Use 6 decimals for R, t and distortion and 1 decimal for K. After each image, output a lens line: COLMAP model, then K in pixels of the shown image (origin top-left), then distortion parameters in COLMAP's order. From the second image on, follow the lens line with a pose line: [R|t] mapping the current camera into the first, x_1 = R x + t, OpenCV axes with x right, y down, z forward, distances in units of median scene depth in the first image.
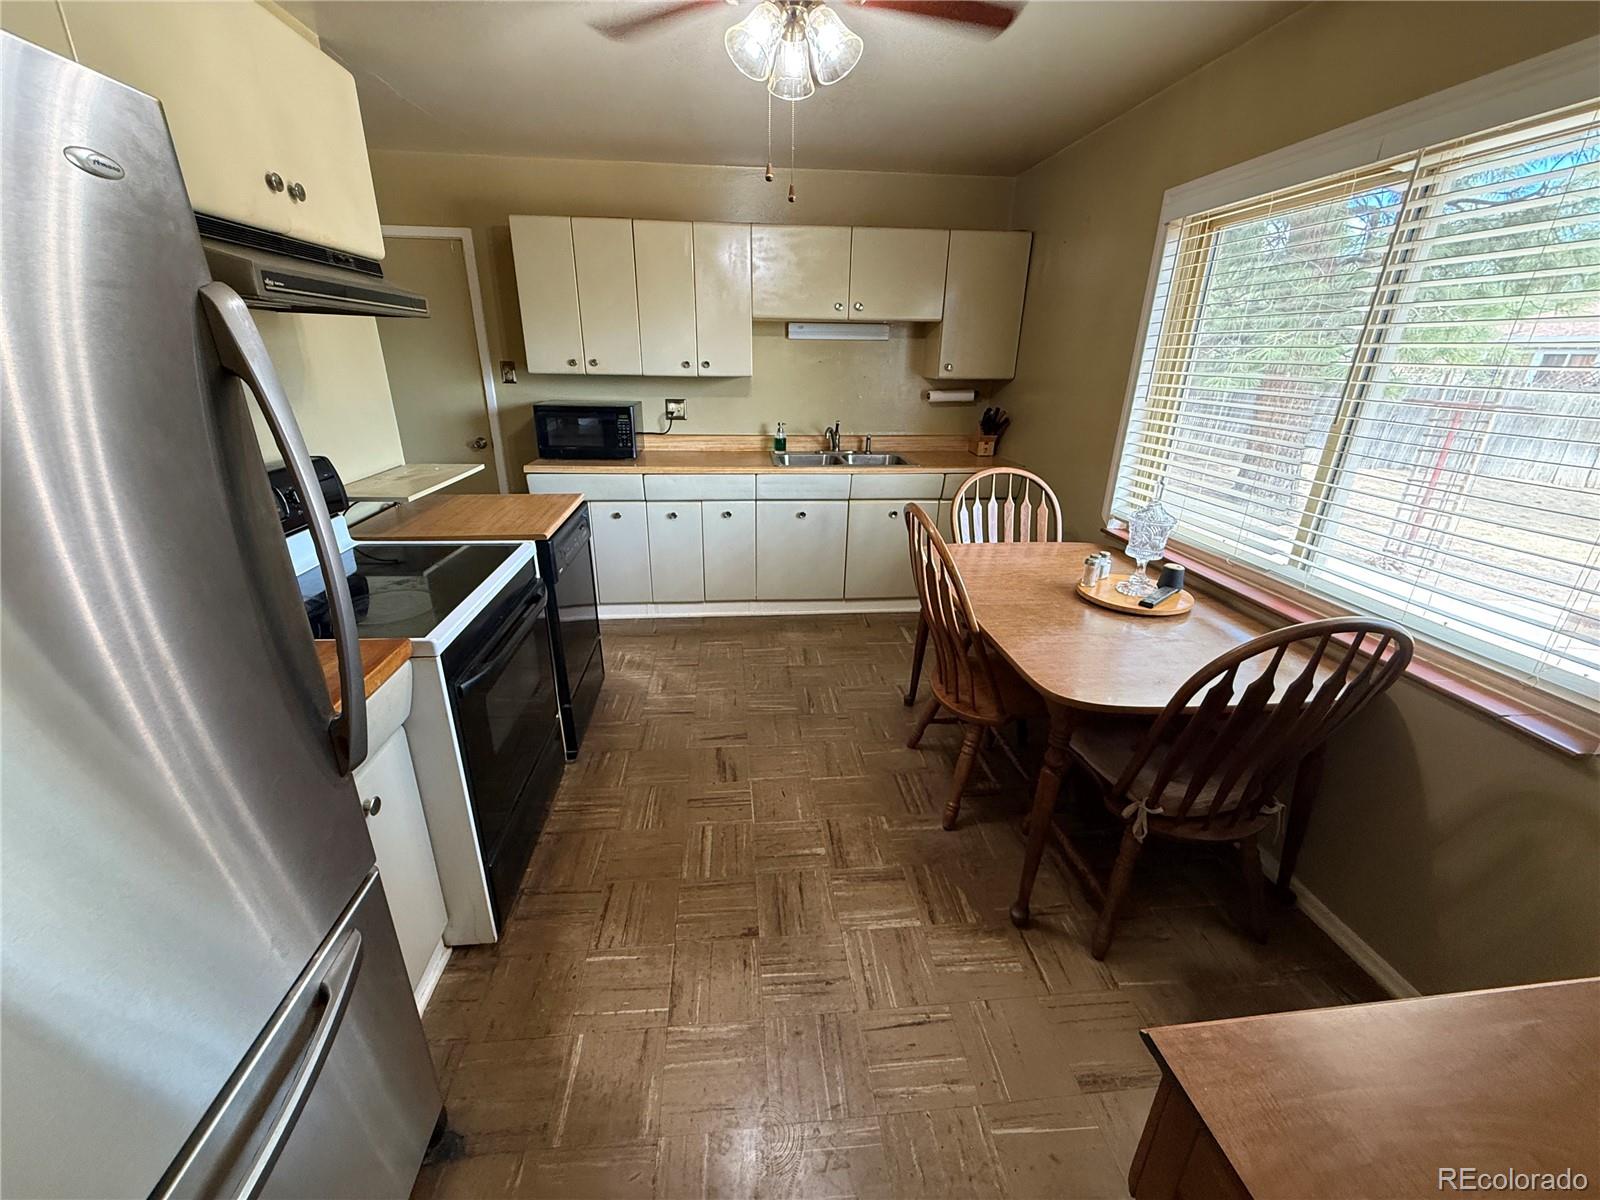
lens RADIAL K [[636.6, 0, 795.4], [0, 636.6, 597.6], [0, 0, 1]] dist [0.000129, 0.000020]
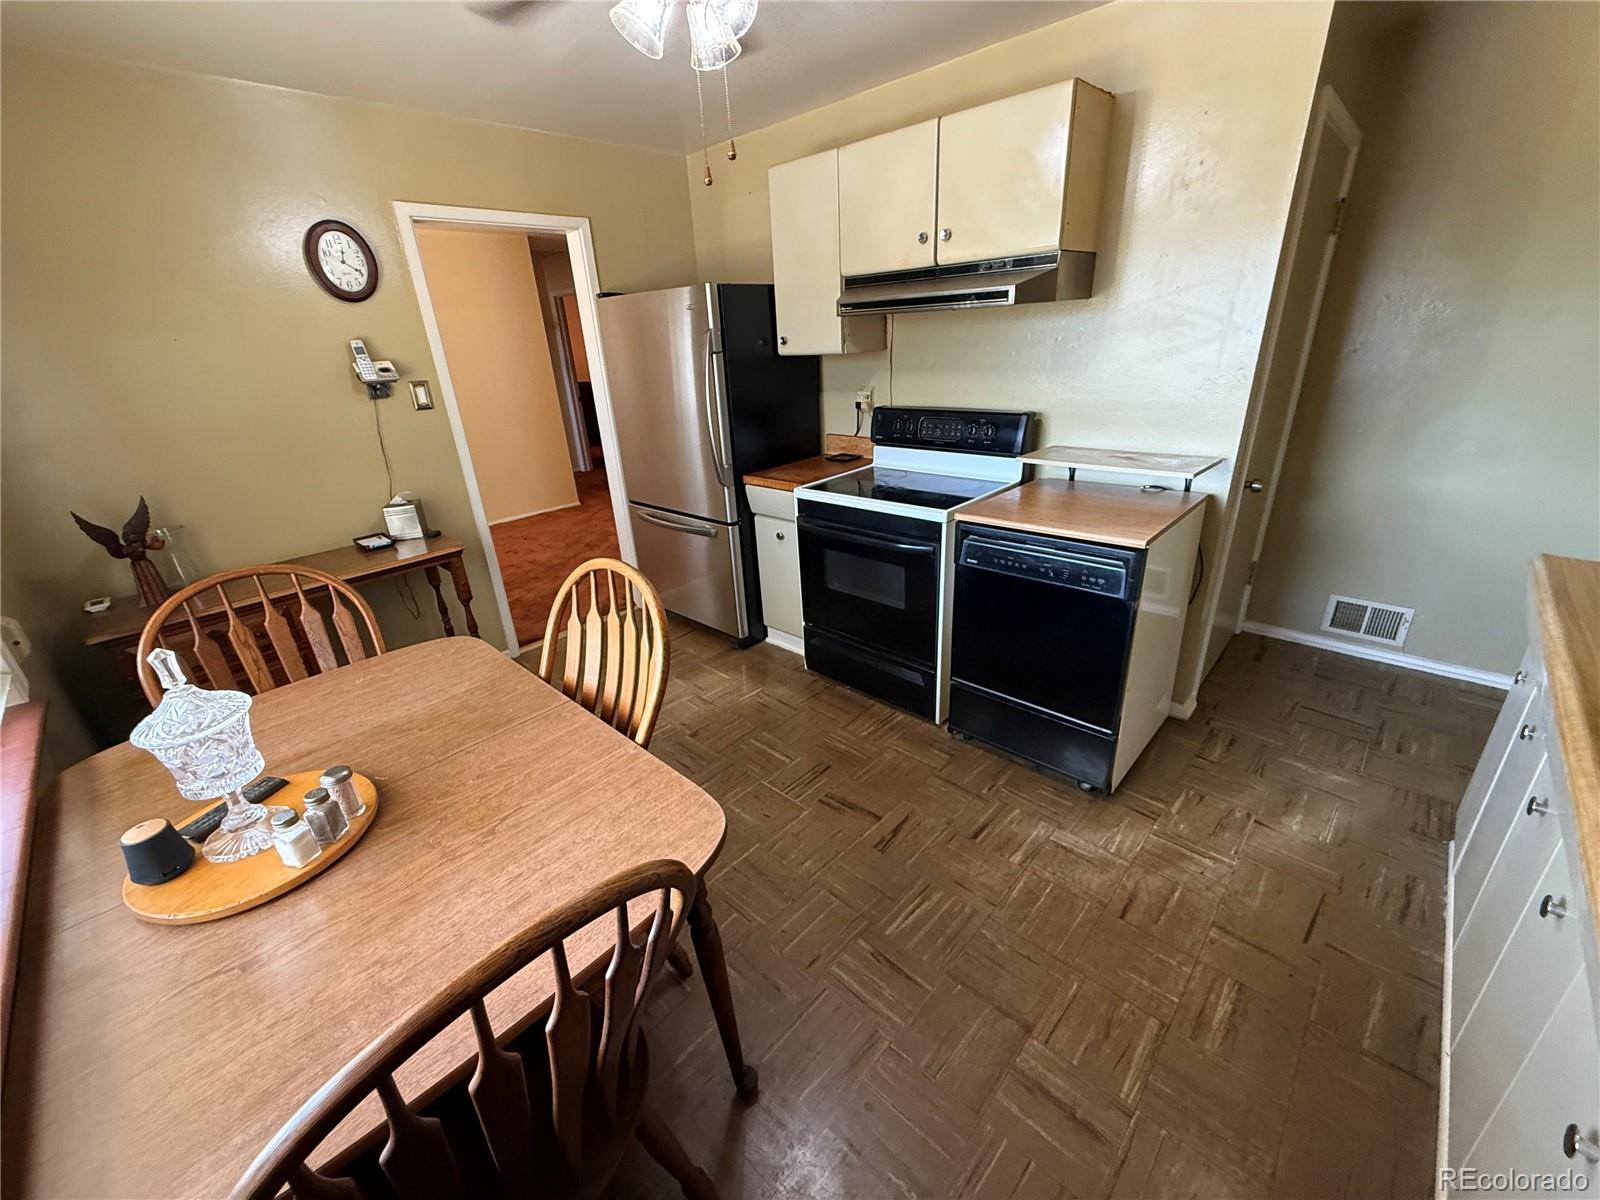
lens RADIAL K [[636.6, 0, 797.6], [0, 636.6, 597.7], [0, 0, 1]] dist [0.000129, 0.000020]
pose [[-0.755775, 0.273433, -0.595012, 0.351096], [-0.200955, 0.767958, 0.608159, -0.437672], [0.623235, 0.579202, -0.525455, 1.109947]]
